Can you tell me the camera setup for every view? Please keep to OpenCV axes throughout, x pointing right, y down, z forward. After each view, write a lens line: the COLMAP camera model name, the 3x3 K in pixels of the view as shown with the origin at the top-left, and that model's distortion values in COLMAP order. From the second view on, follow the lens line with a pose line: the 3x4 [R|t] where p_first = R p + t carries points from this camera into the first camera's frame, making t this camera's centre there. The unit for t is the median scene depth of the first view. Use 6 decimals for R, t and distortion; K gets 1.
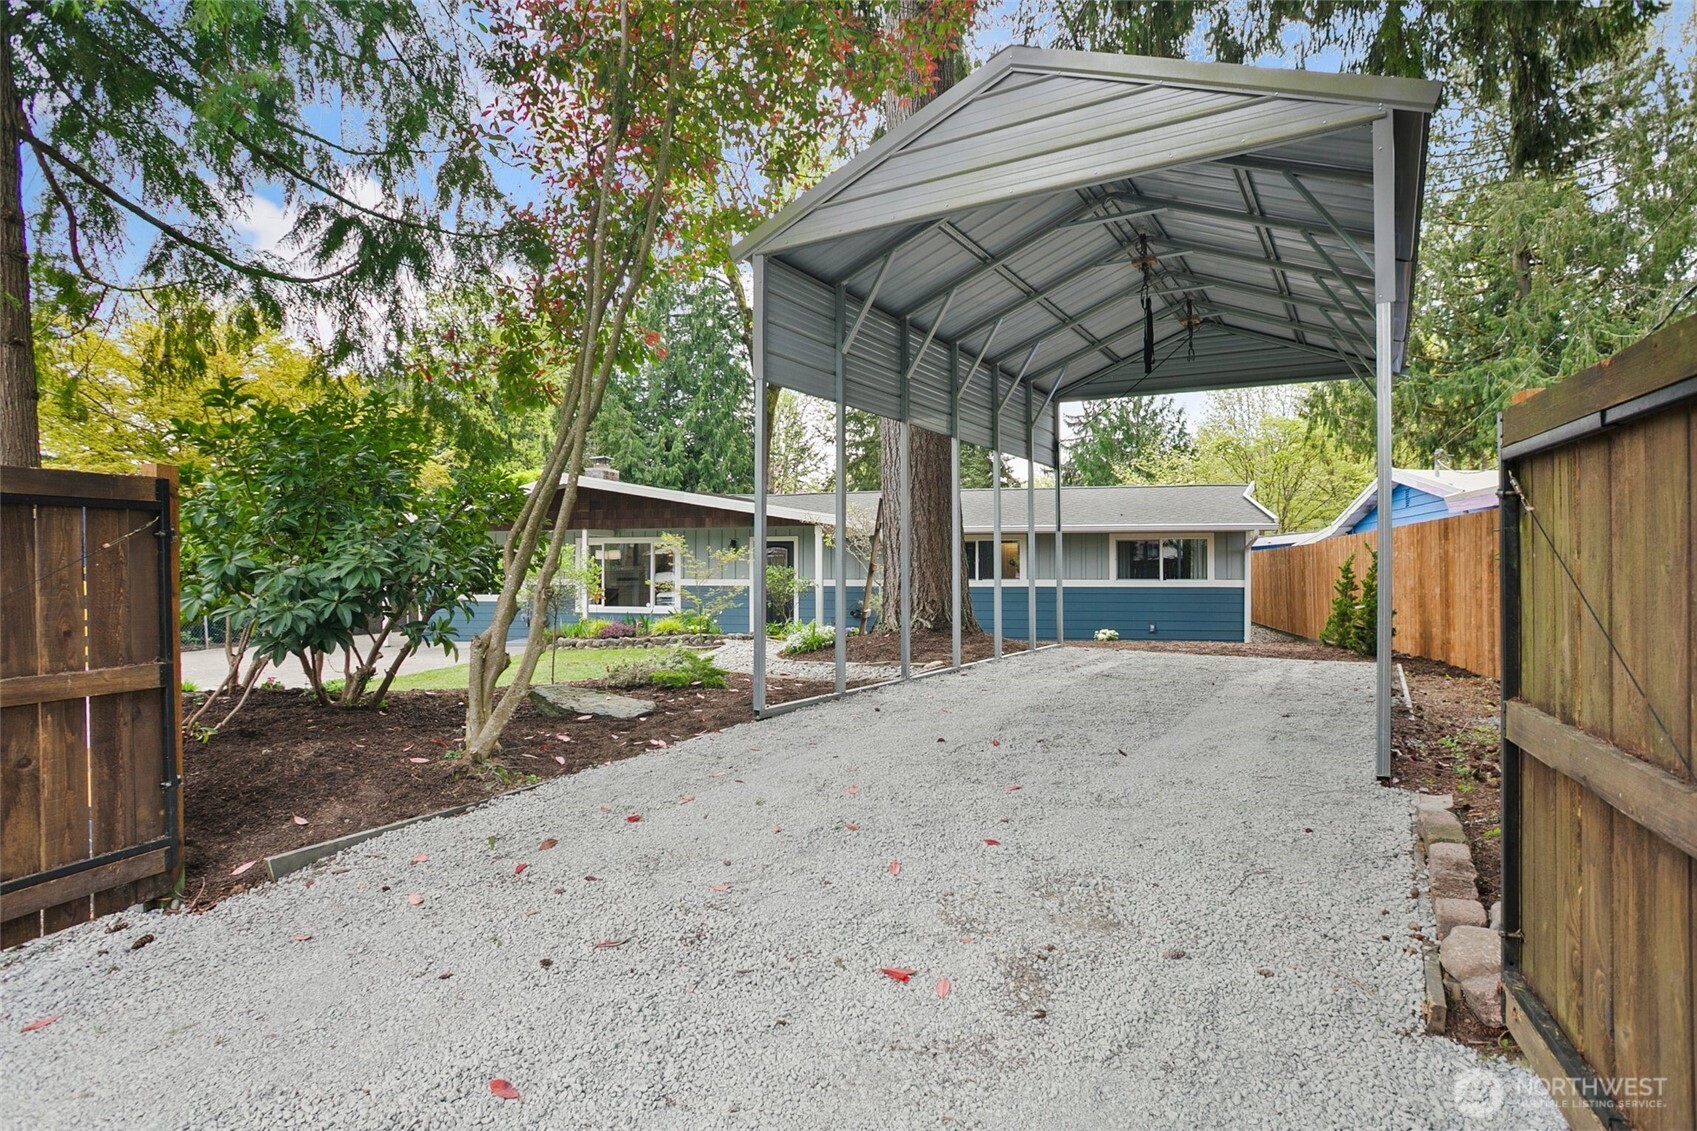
lens RADIAL K [[898.1, 0, 848.5], [0, 898.1, 565.5], [0, 0, 1]] dist [-0.023062, 0.000588]
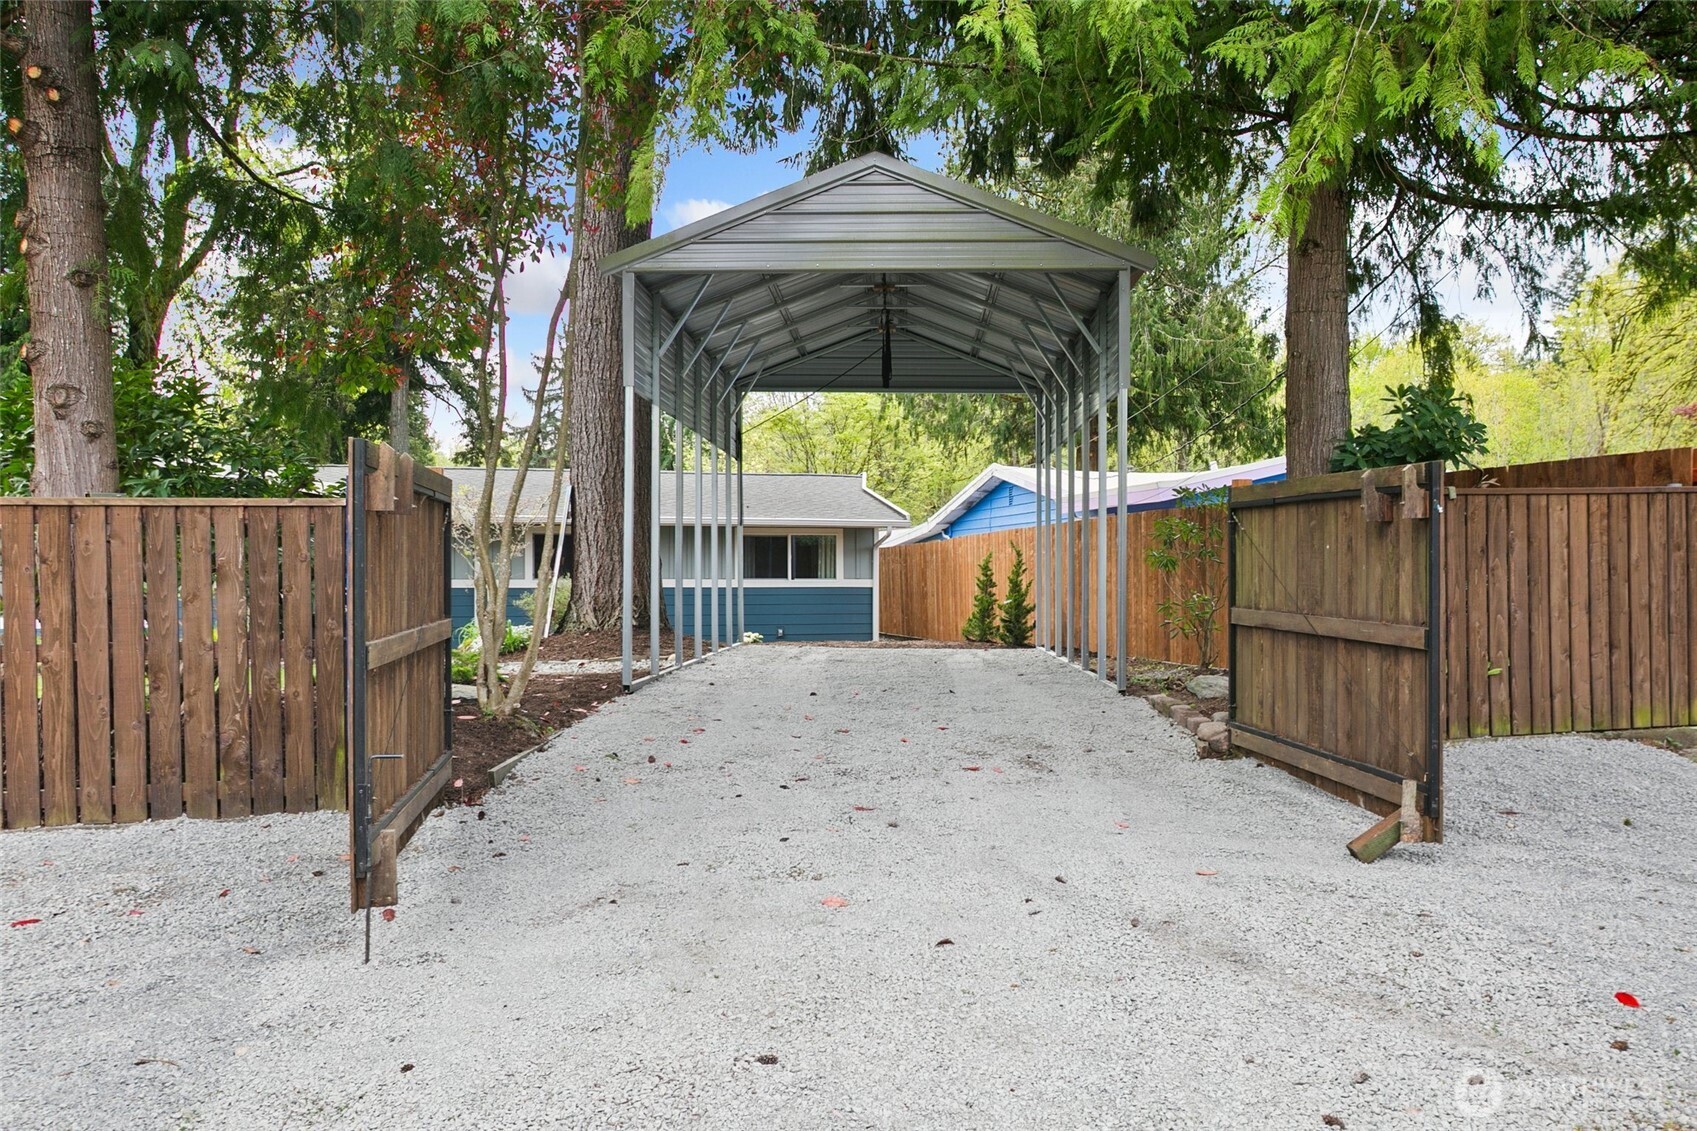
lens RADIAL K [[1346.2, 0, 848.5], [0, 1346.2, 565.5], [0, 0, 1]] dist [-0.003126, -0.000396]
pose [[0.876578, 0.006494, 0.481216, -0.287079], [-0.005139, 0.999978, -0.004135, 0.008399], [-0.481232, 0.001152, 0.876592, -0.253707]]
